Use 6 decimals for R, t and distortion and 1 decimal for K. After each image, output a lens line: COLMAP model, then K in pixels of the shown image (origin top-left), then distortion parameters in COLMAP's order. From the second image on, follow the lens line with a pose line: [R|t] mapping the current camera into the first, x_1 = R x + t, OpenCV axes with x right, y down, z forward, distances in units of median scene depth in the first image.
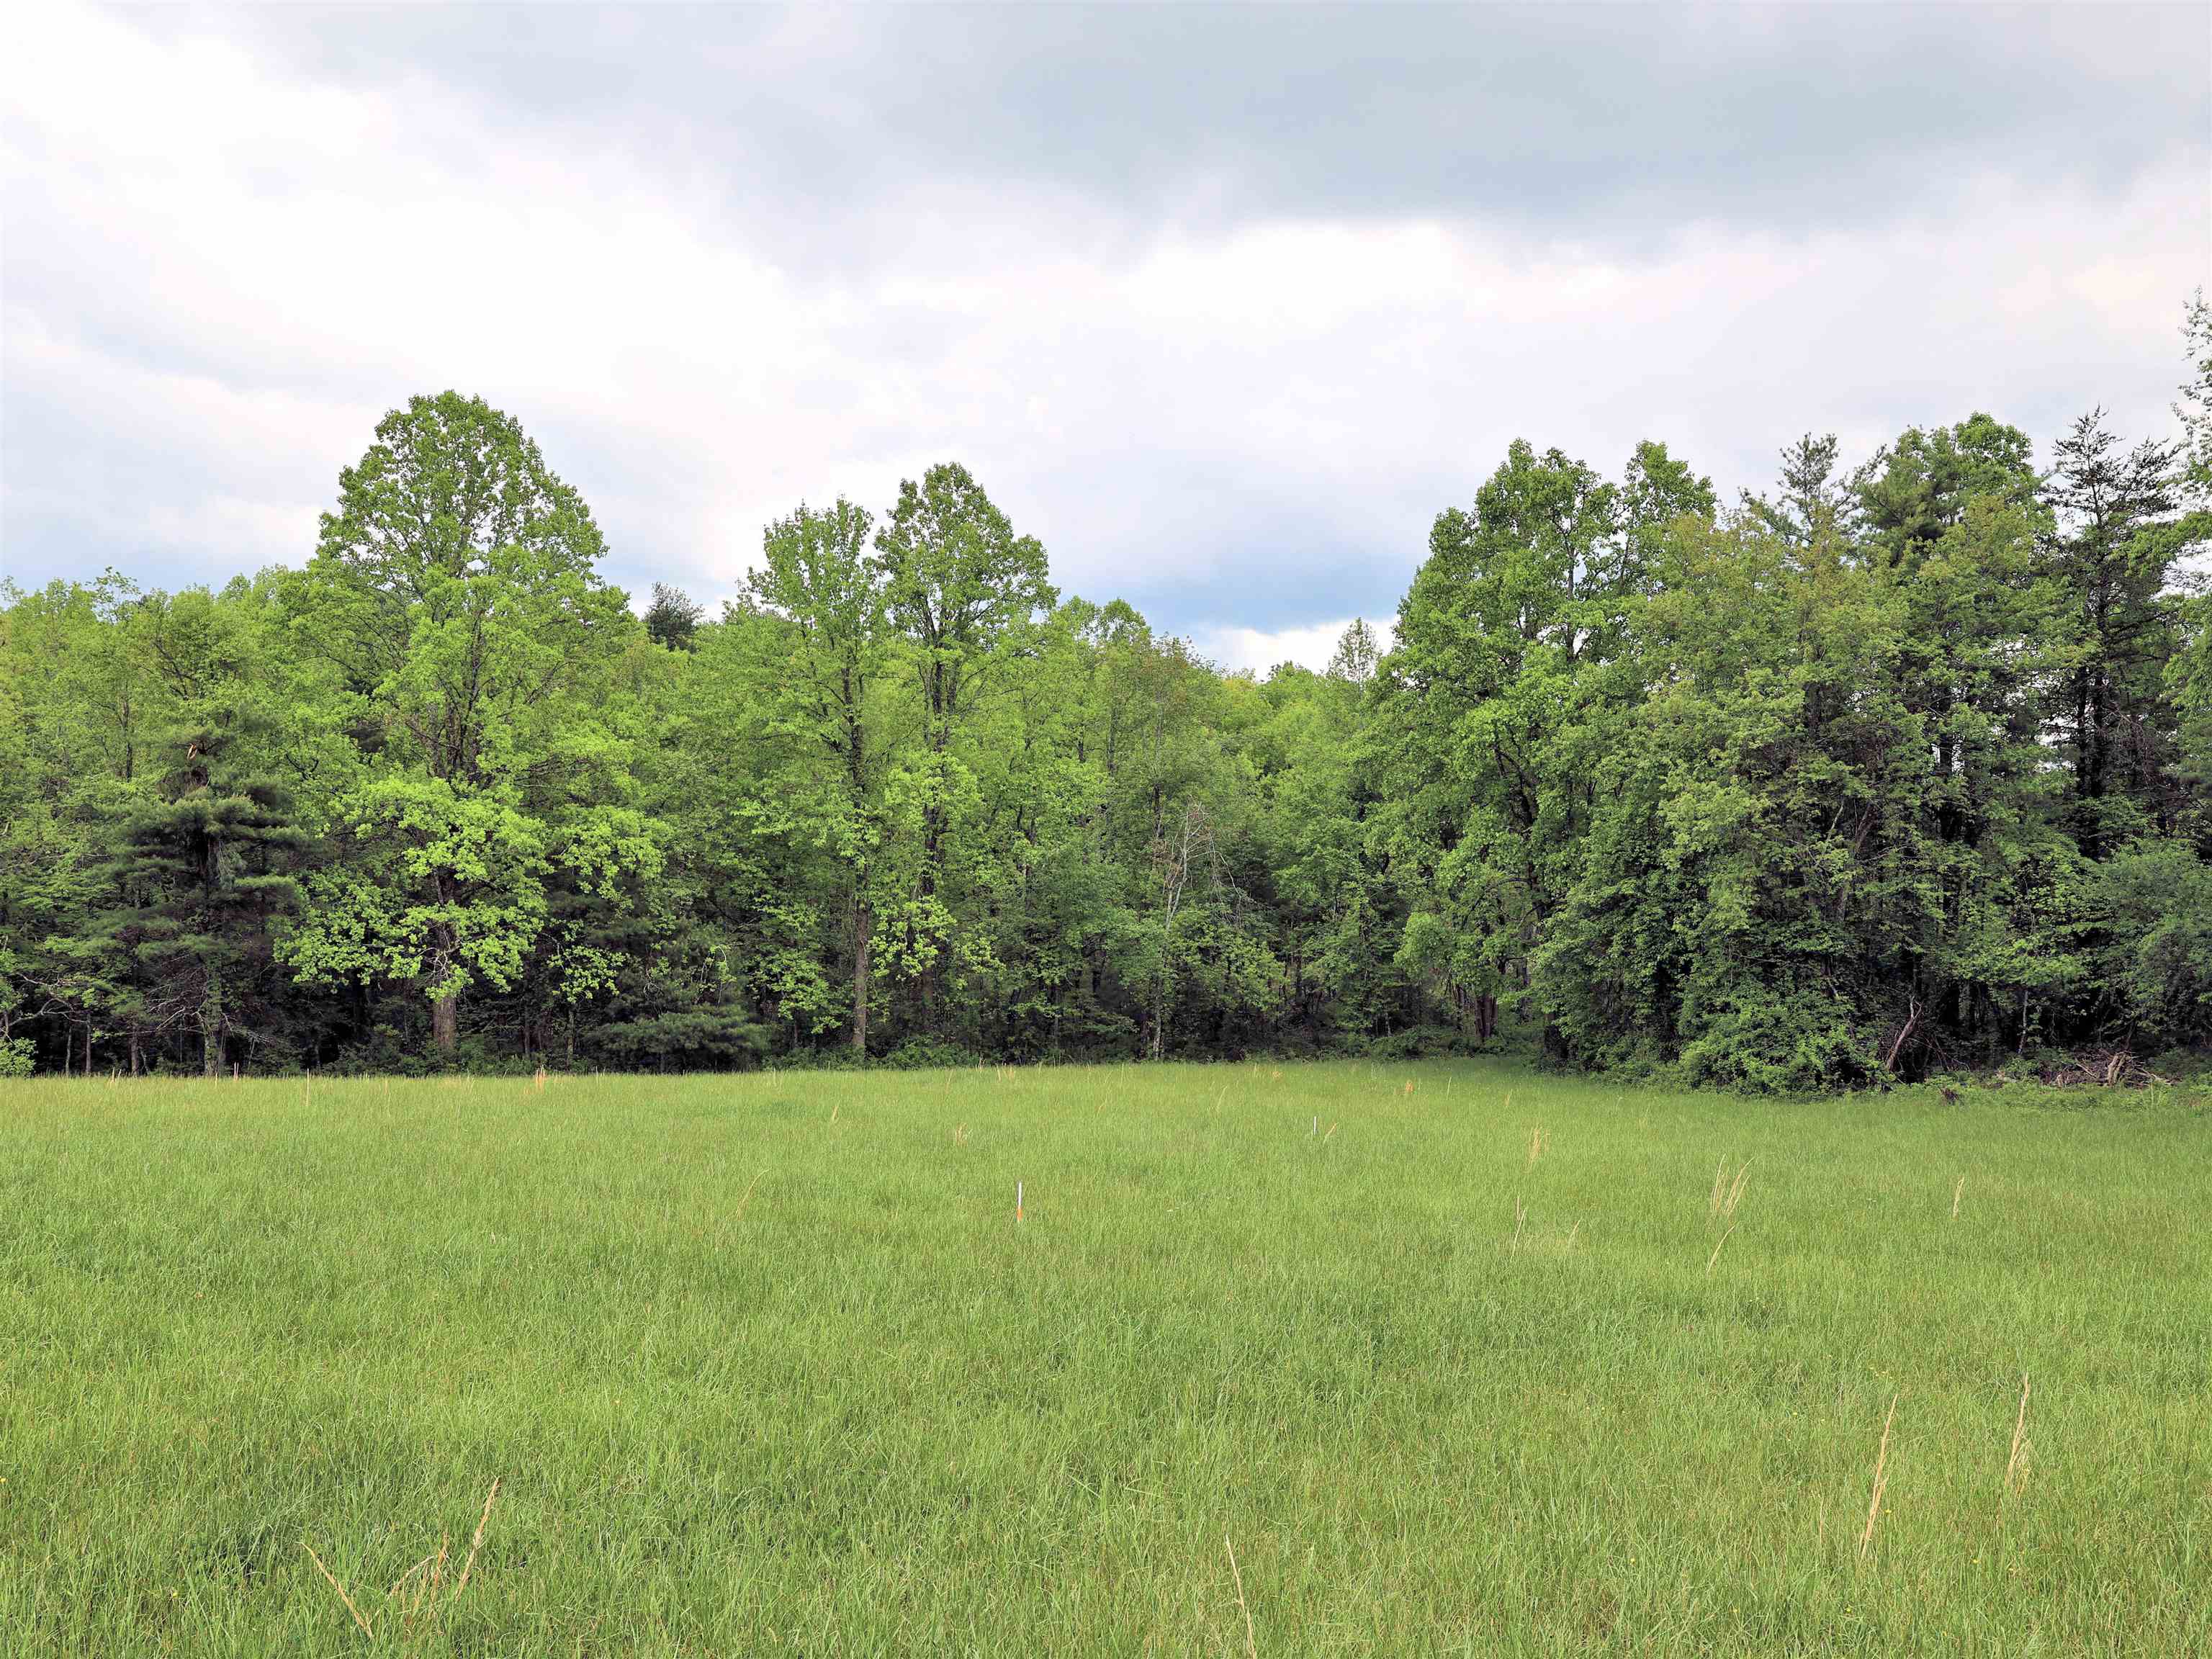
lens RADIAL K [[1721.1, 0, 1100.3], [0, 1721.1, 826.6], [0, 0, 1]] dist [-0.102288, 0.088434]
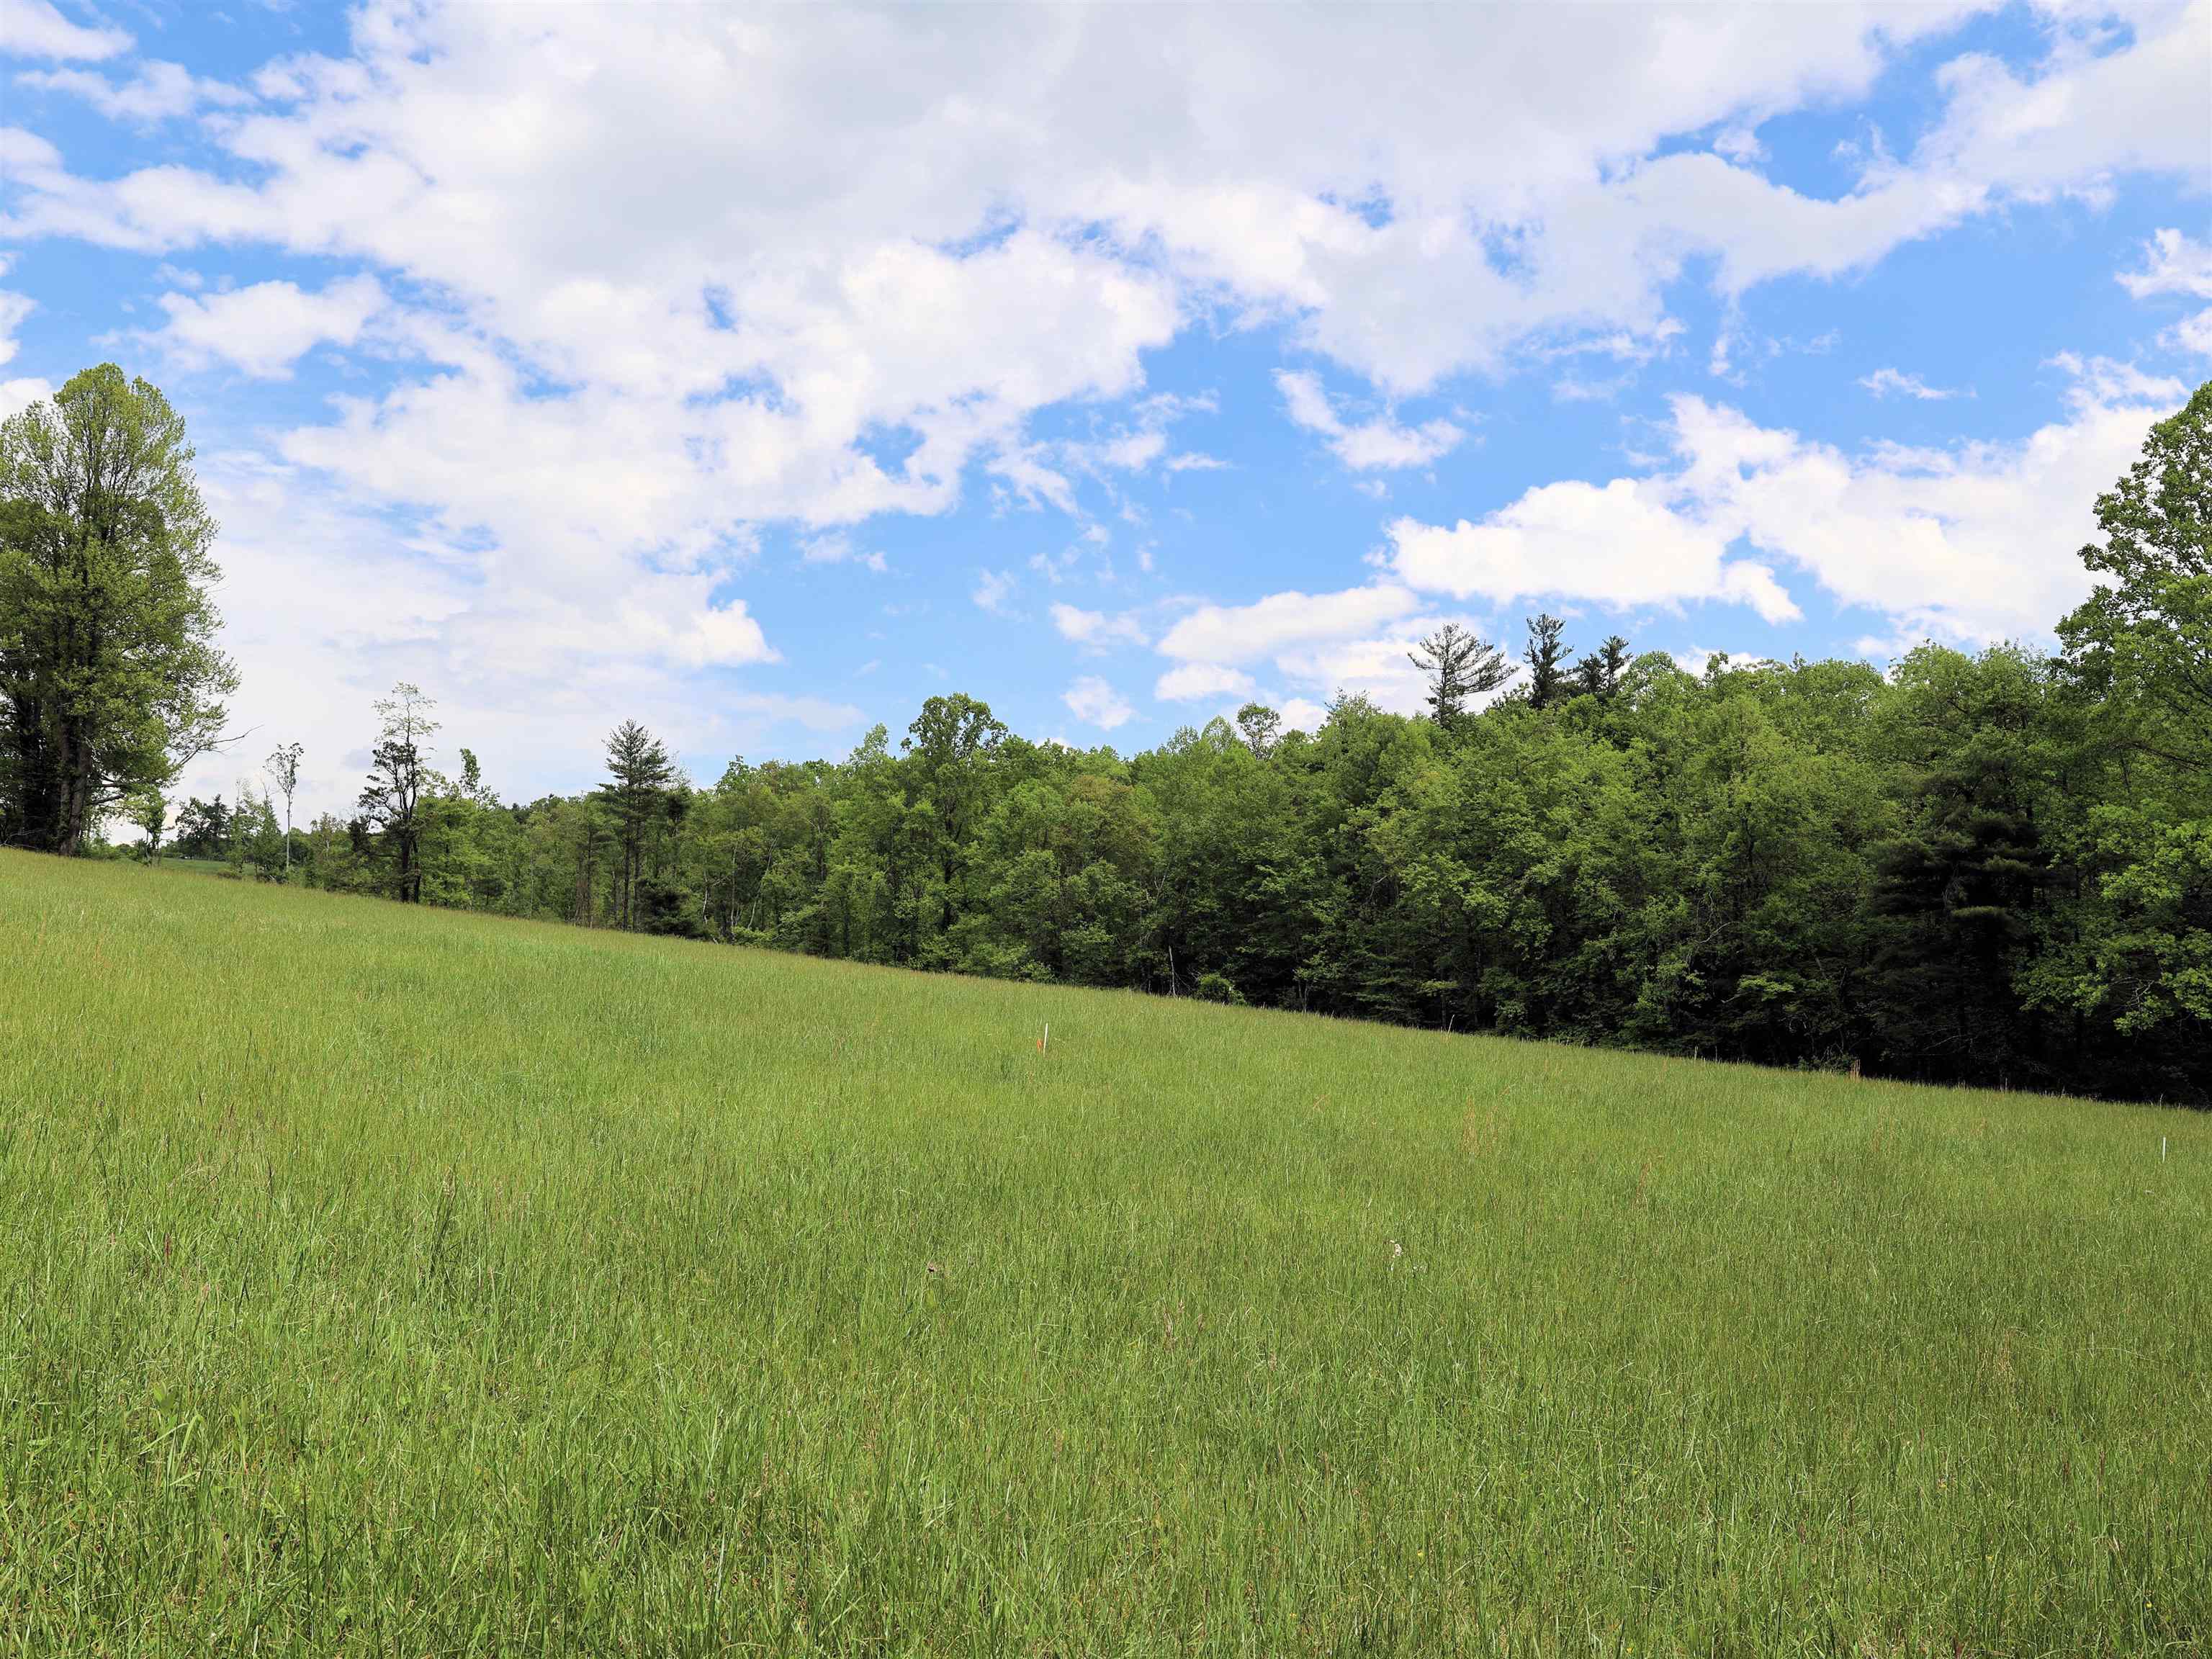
lens RADIAL K [[1721.1, 0, 1106.4], [0, 1721.1, 822.6], [0, 0, 1]] dist [-0.102288, 0.088434]
pose [[0.203236, -0.080960, -0.975777, 0.373559], [0.015707, 0.996717, -0.079426, 0.046527], [0.979004, 0.000815, 0.203841, 0.231377]]
